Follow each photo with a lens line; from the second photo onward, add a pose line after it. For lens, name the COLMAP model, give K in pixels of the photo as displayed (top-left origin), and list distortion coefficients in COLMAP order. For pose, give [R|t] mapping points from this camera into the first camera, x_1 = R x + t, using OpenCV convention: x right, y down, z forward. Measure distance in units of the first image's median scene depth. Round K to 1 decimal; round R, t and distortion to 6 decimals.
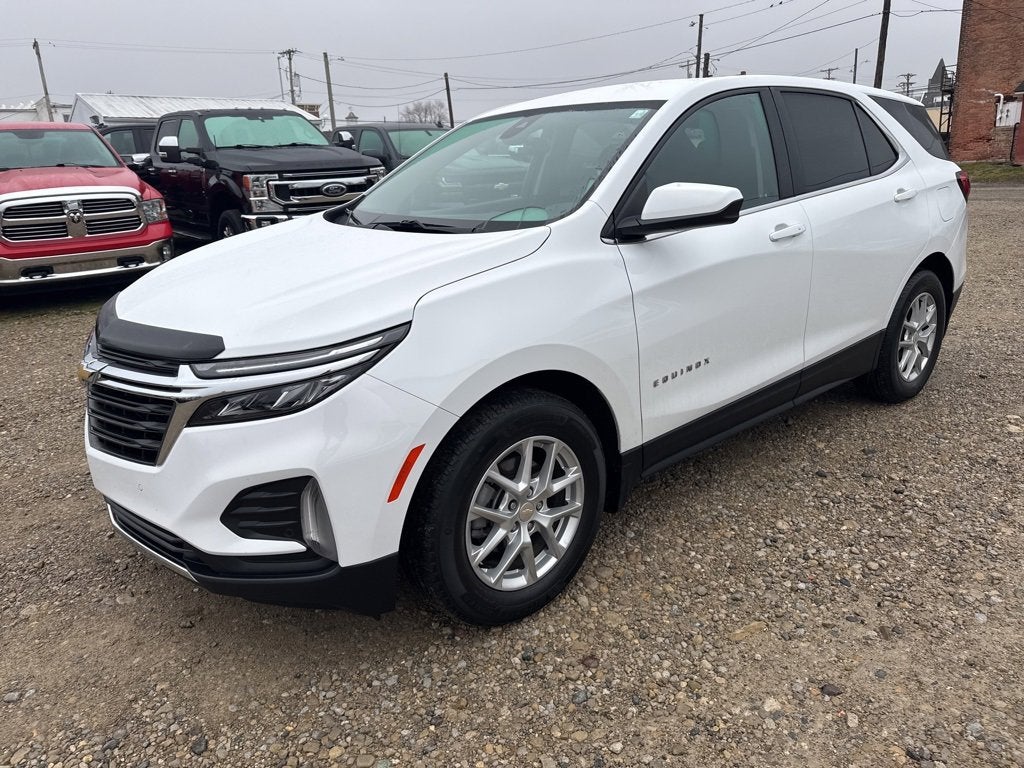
lens RADIAL K [[721.5, 0, 497.2], [0, 721.5, 387.4], [0, 0, 1]] dist [0.026605, -0.037625]
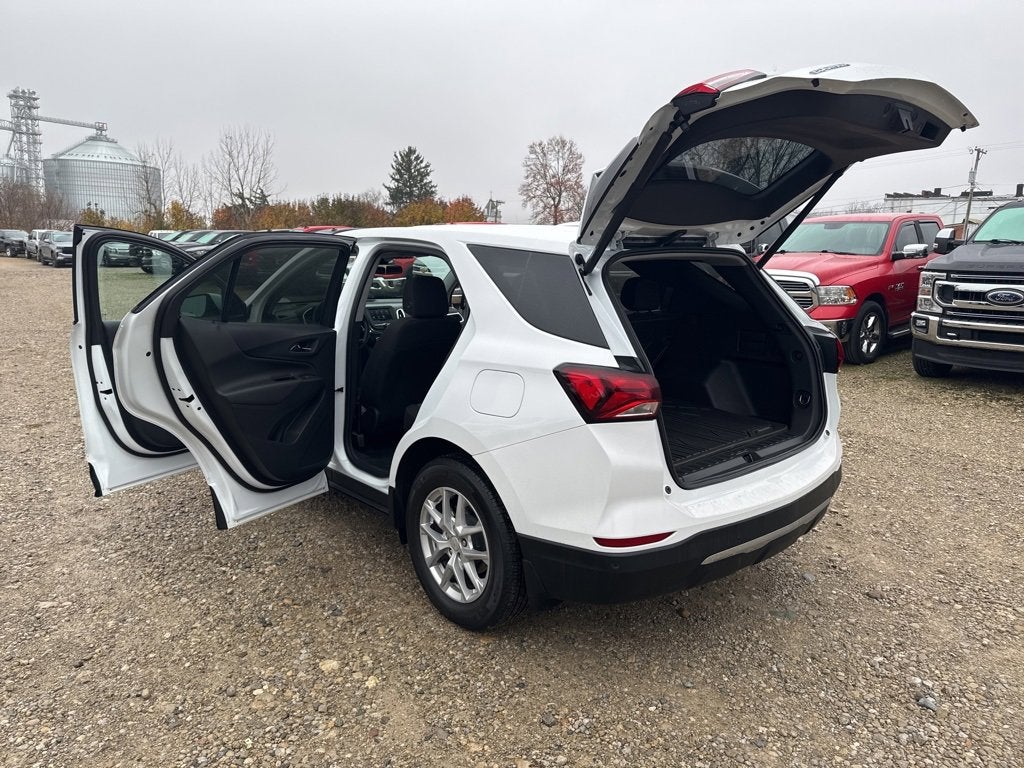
lens RADIAL K [[721.5, 0, 506.7], [0, 721.5, 379.0], [0, 0, 1]] dist [0.026605, -0.037625]
pose [[0.015277, 0.225249, -0.974181, 2.161537], [-0.309074, 0.927644, 0.209642, -0.684202], [0.950915, 0.297892, 0.083790, 1.559518]]
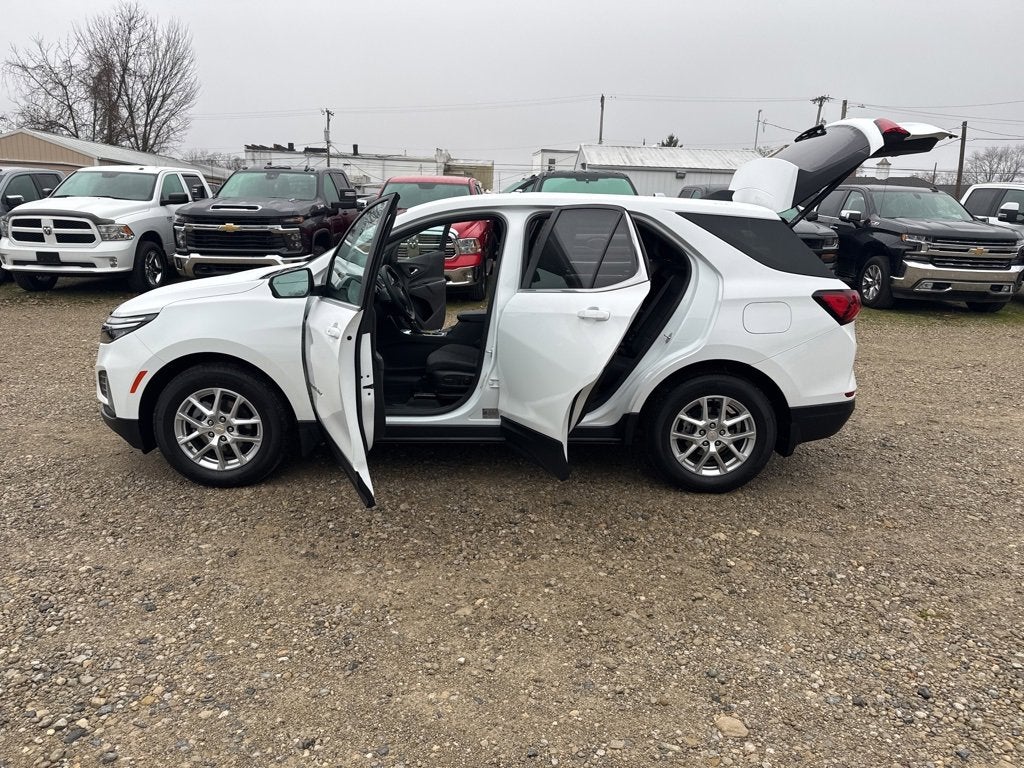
lens RADIAL K [[721.5, 0, 510.9], [0, 721.5, 397.7], [0, 0, 1]] dist [0.026605, -0.037625]
pose [[0.765381, 0.224273, -0.603236, 1.641954], [-0.245419, 0.968199, 0.048574, -0.170649], [0.594947, 0.110868, 0.796082, -0.036676]]
